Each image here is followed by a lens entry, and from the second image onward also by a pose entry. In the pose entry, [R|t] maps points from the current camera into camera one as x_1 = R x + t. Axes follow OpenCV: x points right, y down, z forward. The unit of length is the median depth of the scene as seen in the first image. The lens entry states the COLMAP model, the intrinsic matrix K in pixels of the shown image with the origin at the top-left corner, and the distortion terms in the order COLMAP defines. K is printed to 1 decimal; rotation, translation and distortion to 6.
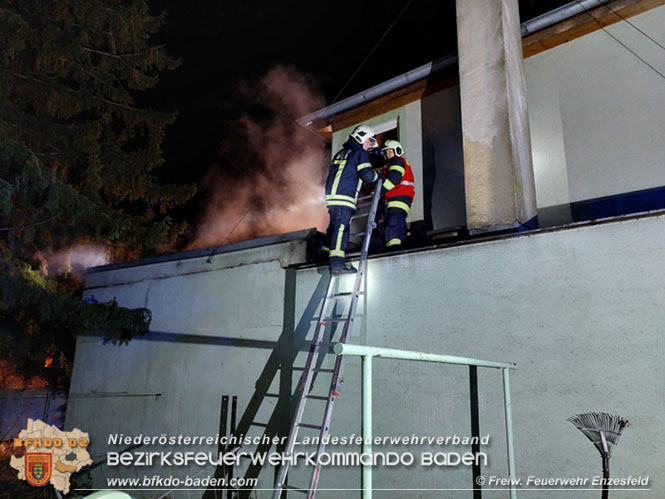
lens RADIAL K [[468.9, 0, 332.5], [0, 468.9, 249.5], [0, 0, 1]] dist [0.048734, -0.003092]
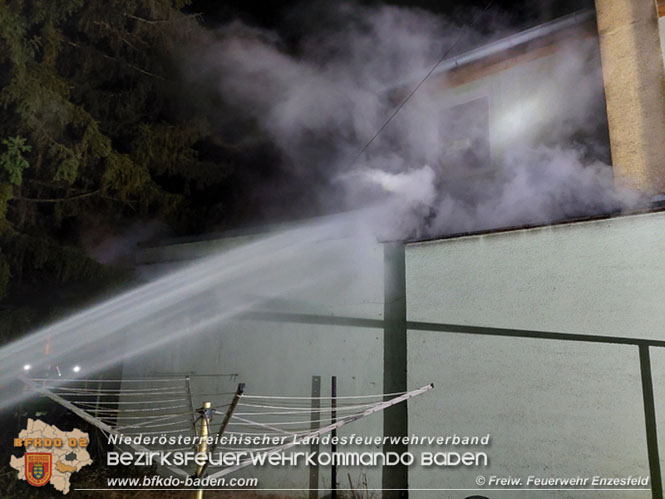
lens RADIAL K [[468.9, 0, 332.5], [0, 468.9, 249.5], [0, 0, 1]] dist [0.048734, -0.003092]
pose [[0.999360, 0.014396, 0.032761, -0.185906], [-0.015307, 0.999499, 0.027712, 0.022247], [-0.032346, -0.028196, 0.999079, 0.046072]]
